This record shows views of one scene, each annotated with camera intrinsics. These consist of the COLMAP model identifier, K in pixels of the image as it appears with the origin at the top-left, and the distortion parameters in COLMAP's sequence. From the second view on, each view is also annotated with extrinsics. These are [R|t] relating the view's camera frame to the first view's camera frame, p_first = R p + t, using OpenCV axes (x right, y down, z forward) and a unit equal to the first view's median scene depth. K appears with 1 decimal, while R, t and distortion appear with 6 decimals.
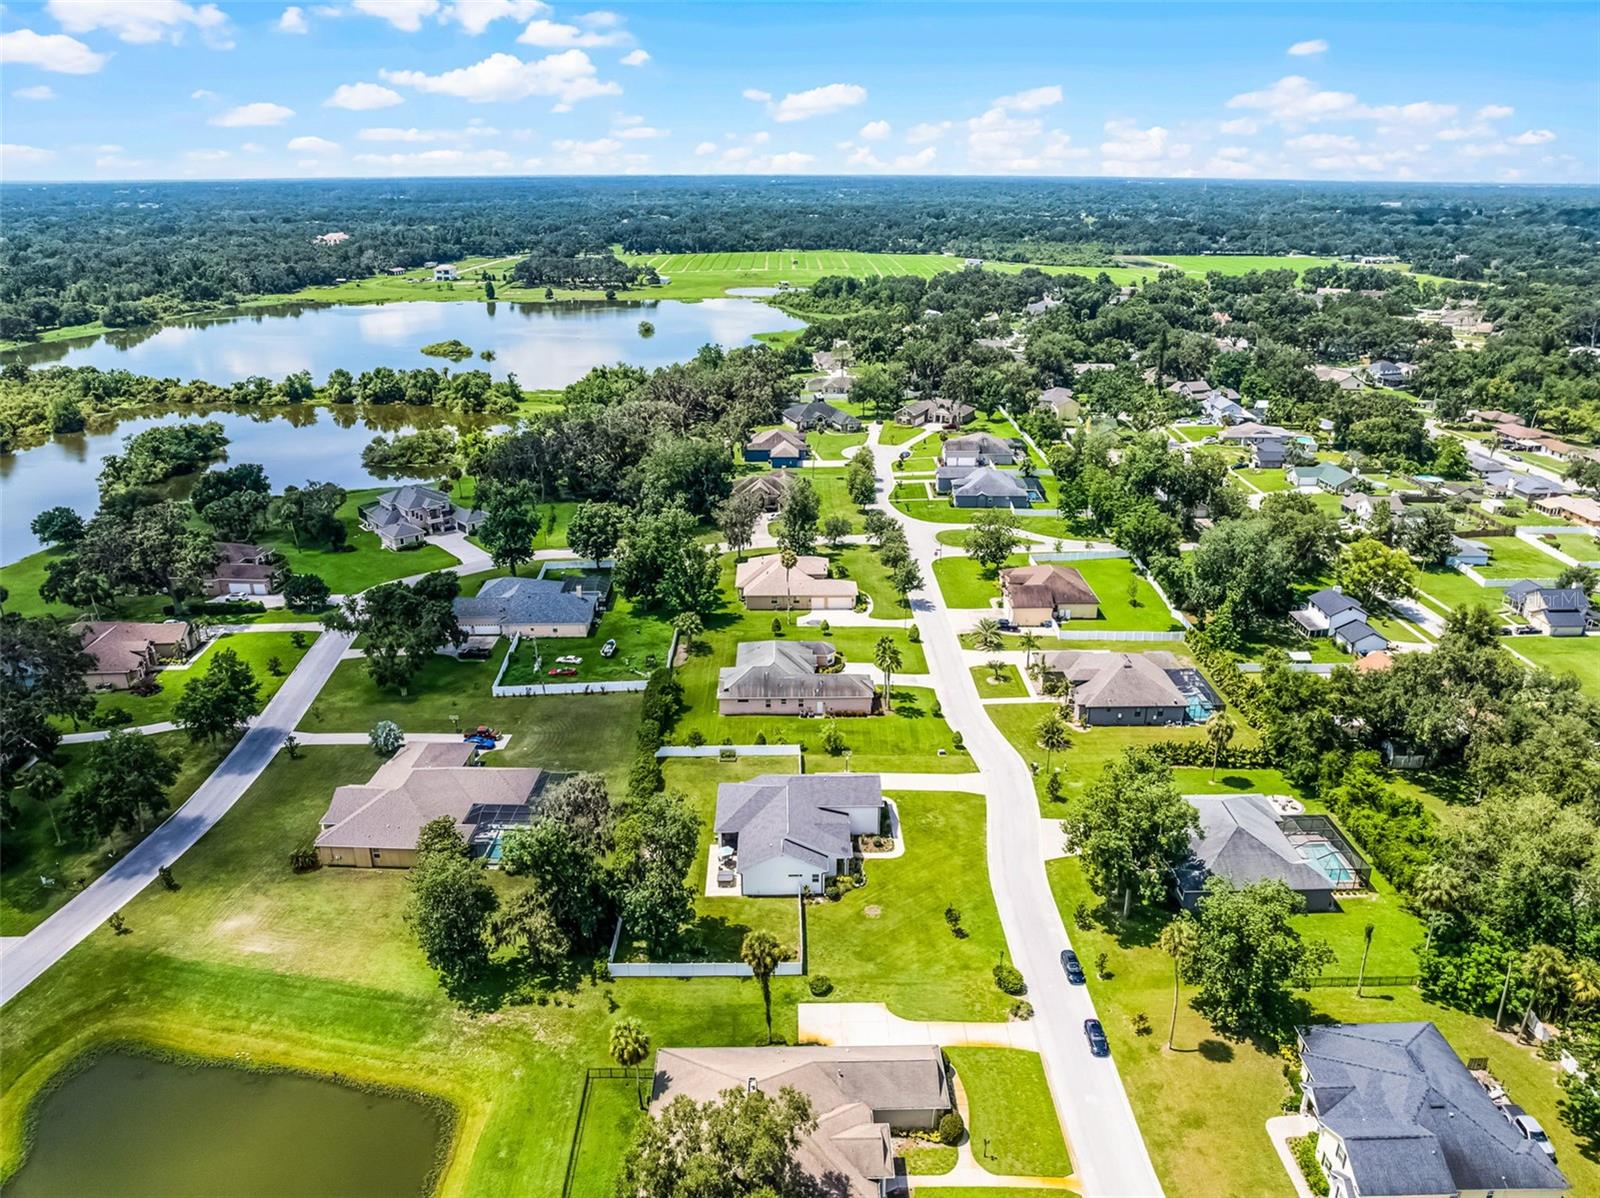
lens RADIAL K [[1121.5, 0, 805.0], [0, 1121.5, 600.0], [0, 0, 1]] dist [-0.038649, 0.003384]
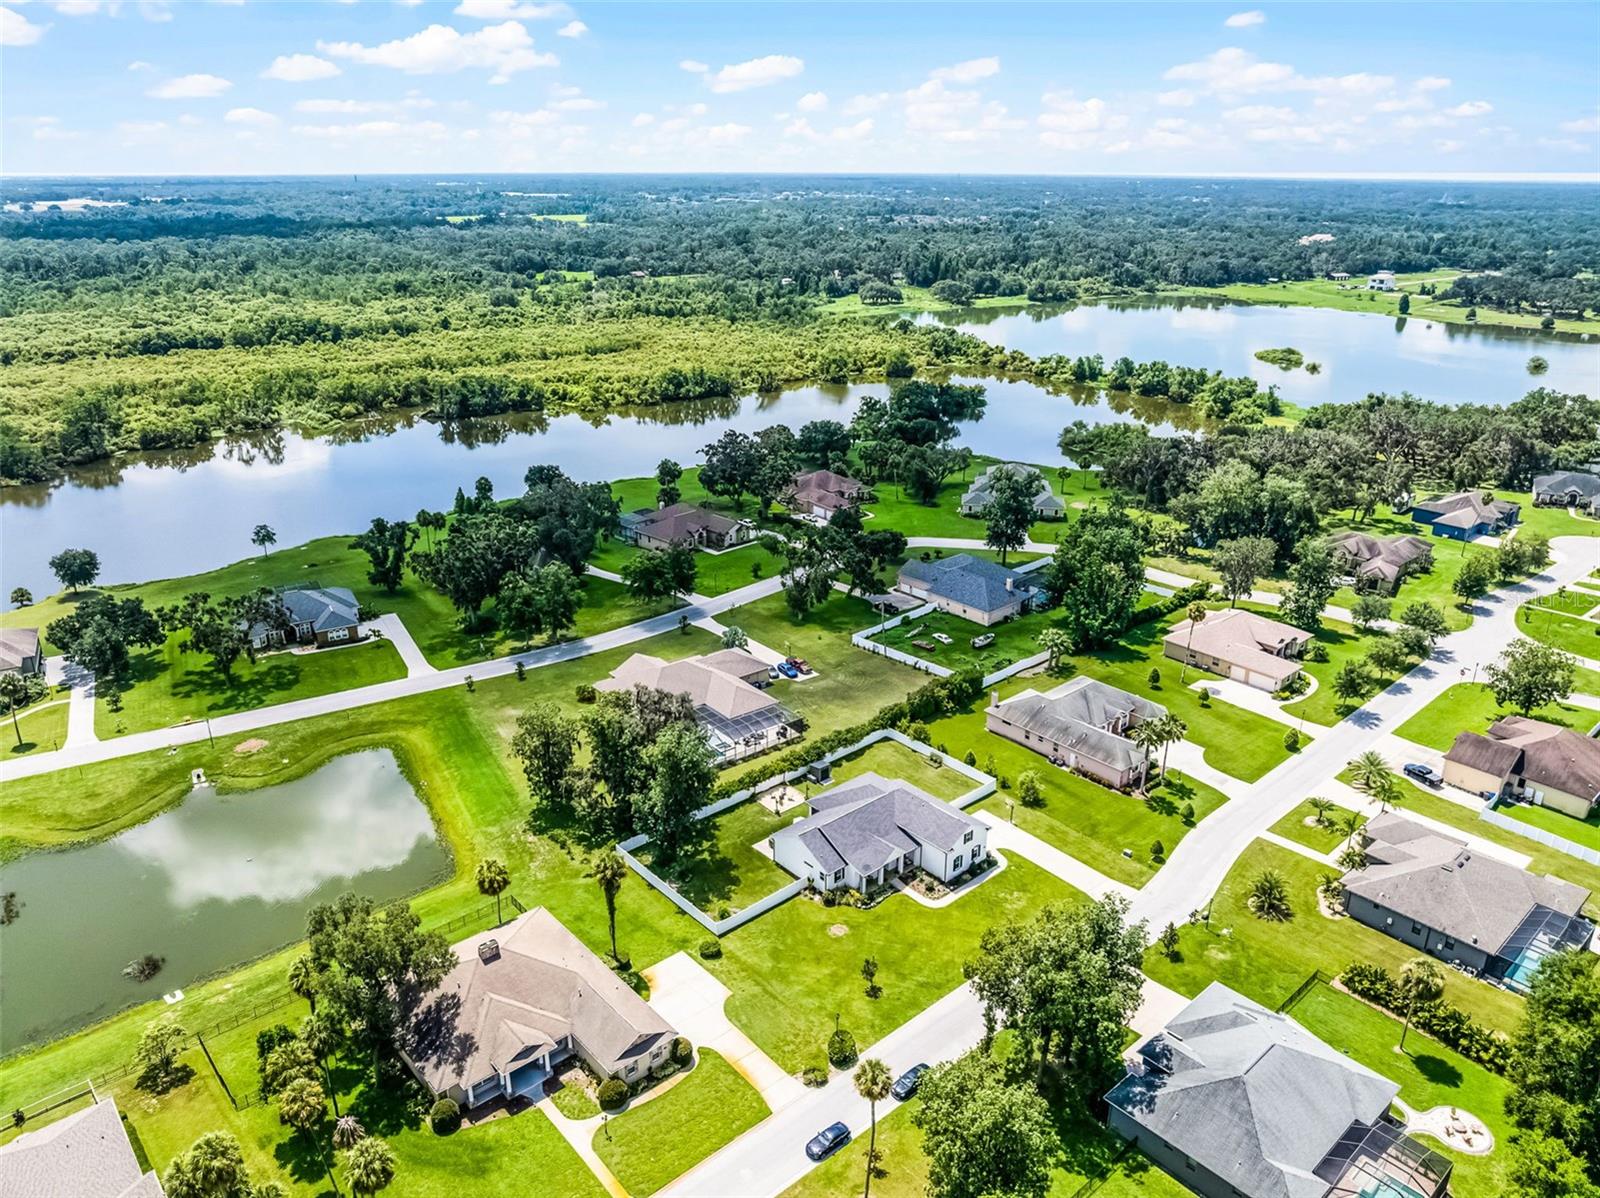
lens RADIAL K [[1121.5, 0, 802.4], [0, 1121.5, 589.9], [0, 0, 1]] dist [-0.038649, 0.003384]
pose [[0.647713, 0.268888, -0.712859, 0.291165], [-0.274705, 0.955138, 0.110674, -0.046105], [0.710637, 0.124141, 0.692520, 0.119672]]
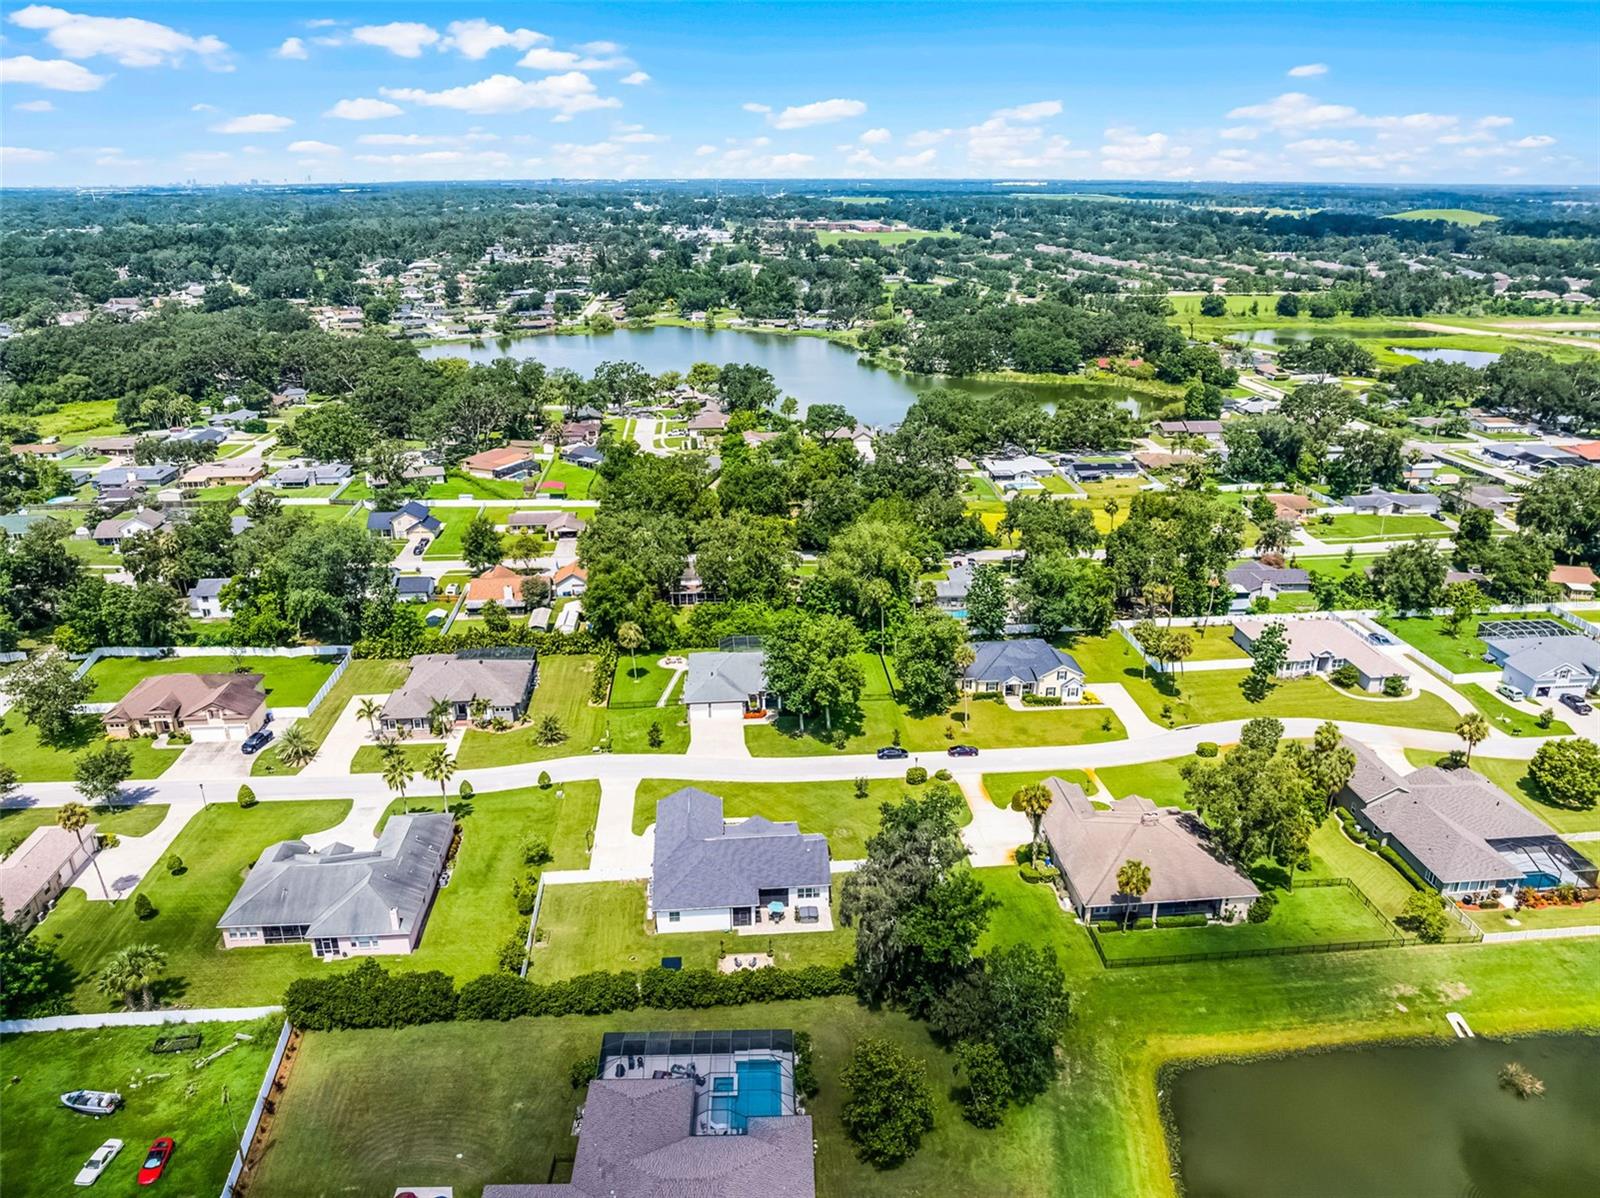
lens RADIAL K [[1121.5, 0, 805.0], [0, 1121.5, 578.3], [0, 0, 1]] dist [-0.038649, 0.003384]
pose [[-0.071815, -0.338225, 0.938321, -0.401808], [0.357154, 0.869650, 0.340807, -0.151029], [-0.931281, 0.359600, 0.058344, 0.391124]]
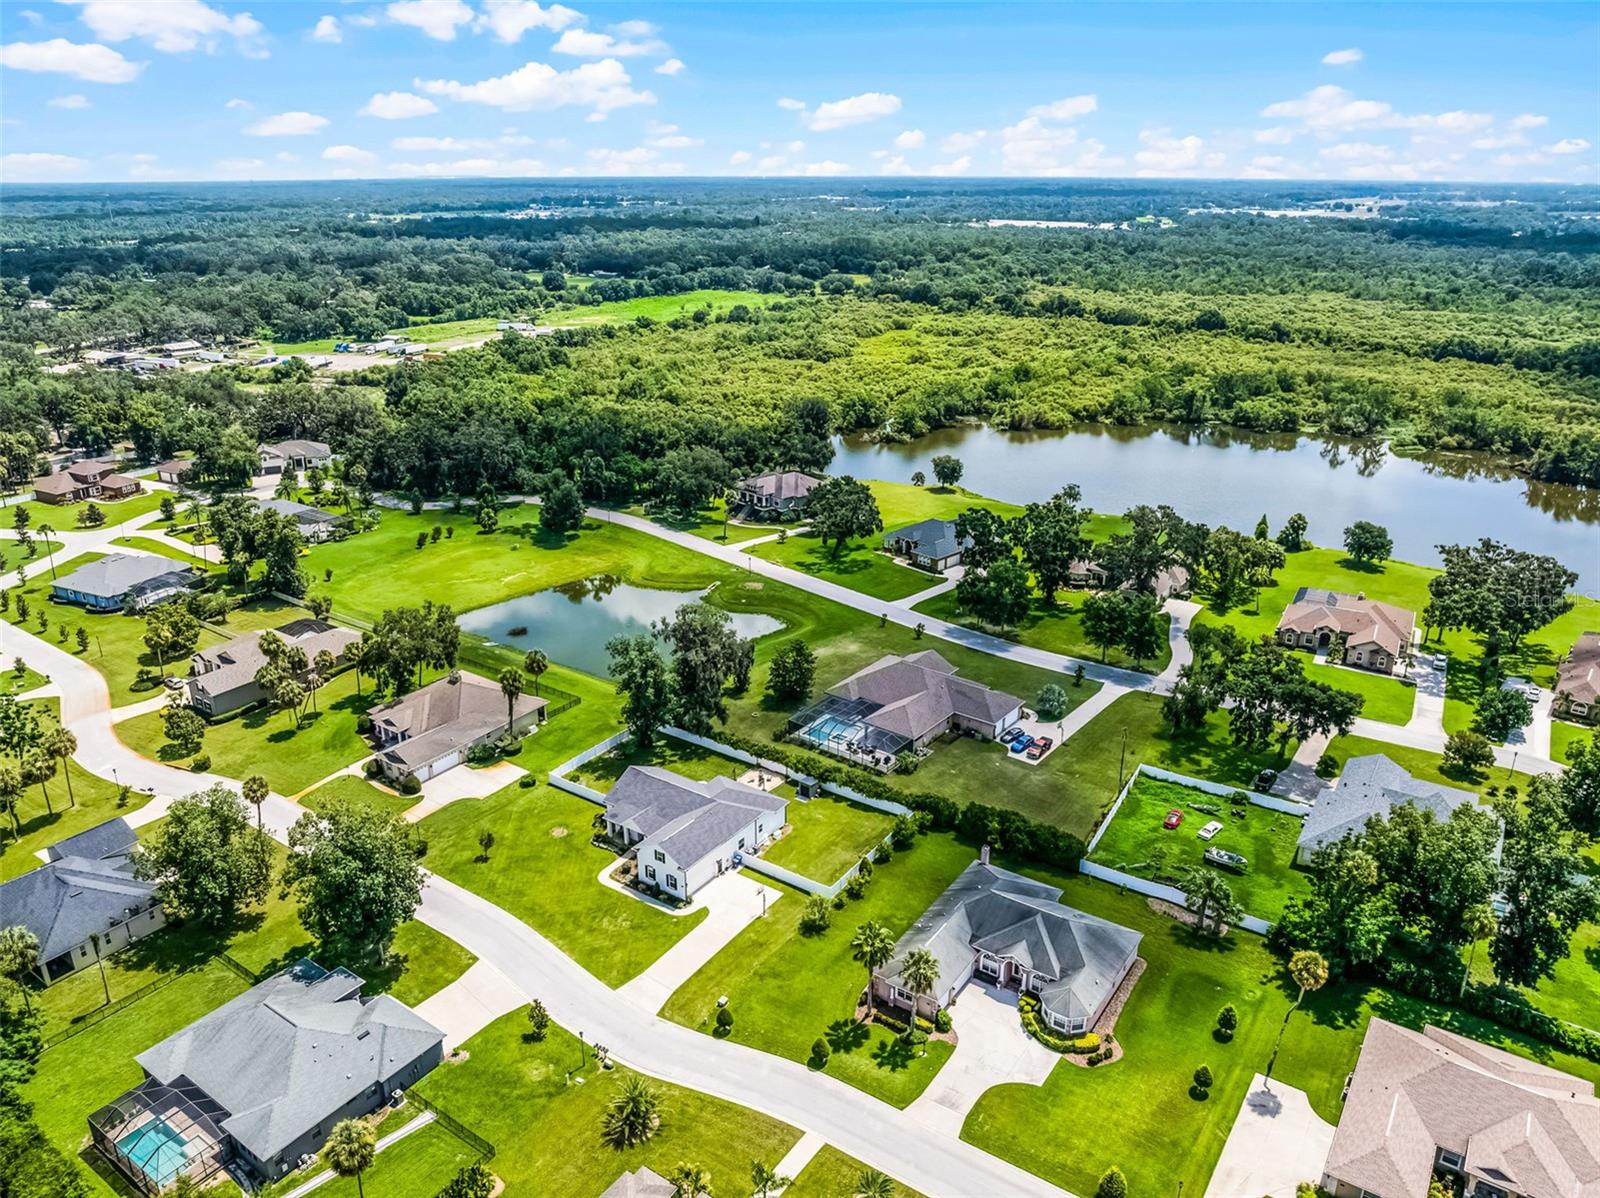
lens RADIAL K [[1121.5, 0, 806.3], [0, 1121.5, 588.8], [0, 0, 1]] dist [-0.038649, 0.003384]
pose [[-0.582711, 0.281934, -0.762208, 0.313862], [-0.291561, 0.802932, 0.519897, -0.256999], [0.758578, 0.525180, -0.385676, 0.665938]]
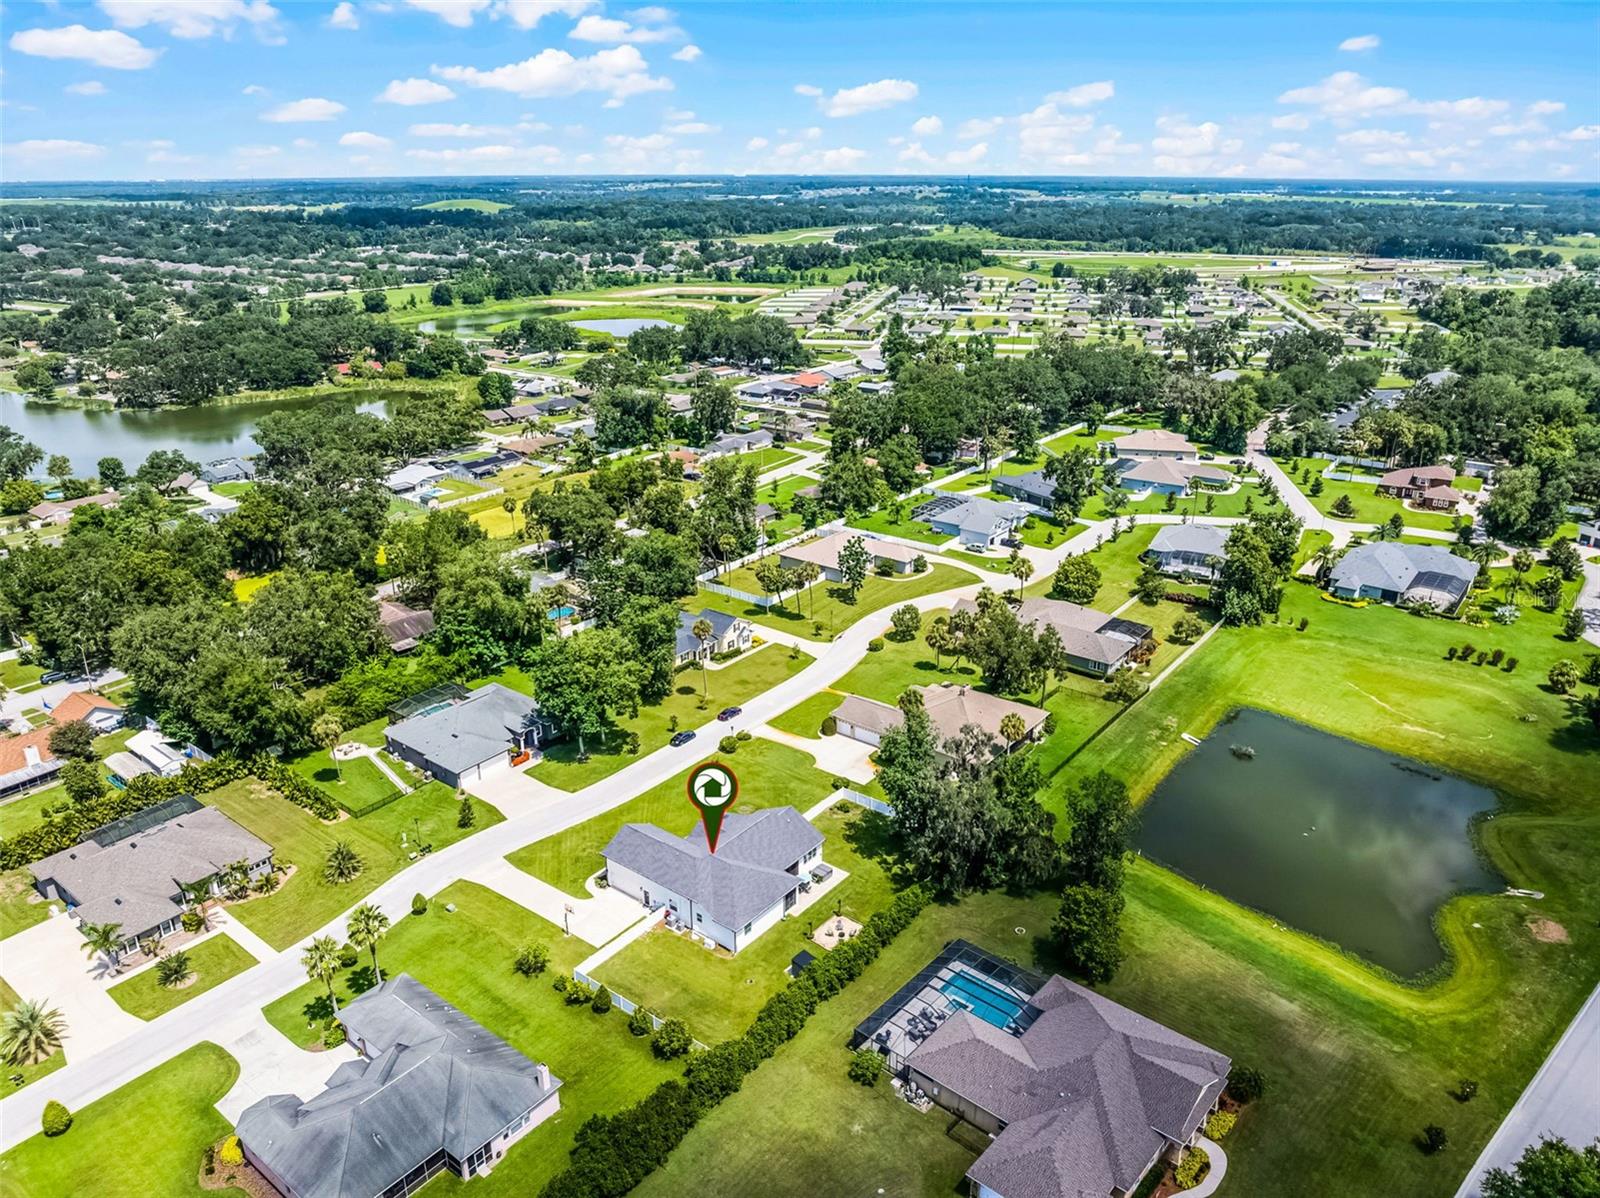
lens RADIAL K [[1121.5, 0, 804.8], [0, 1121.5, 577.9], [0, 0, 1]] dist [-0.038649, 0.003384]
pose [[-0.780731, -0.214187, 0.587012, -0.275251], [0.222706, 0.782350, 0.581662, -0.254525], [-0.583833, 0.584853, -0.563104, 0.658199]]
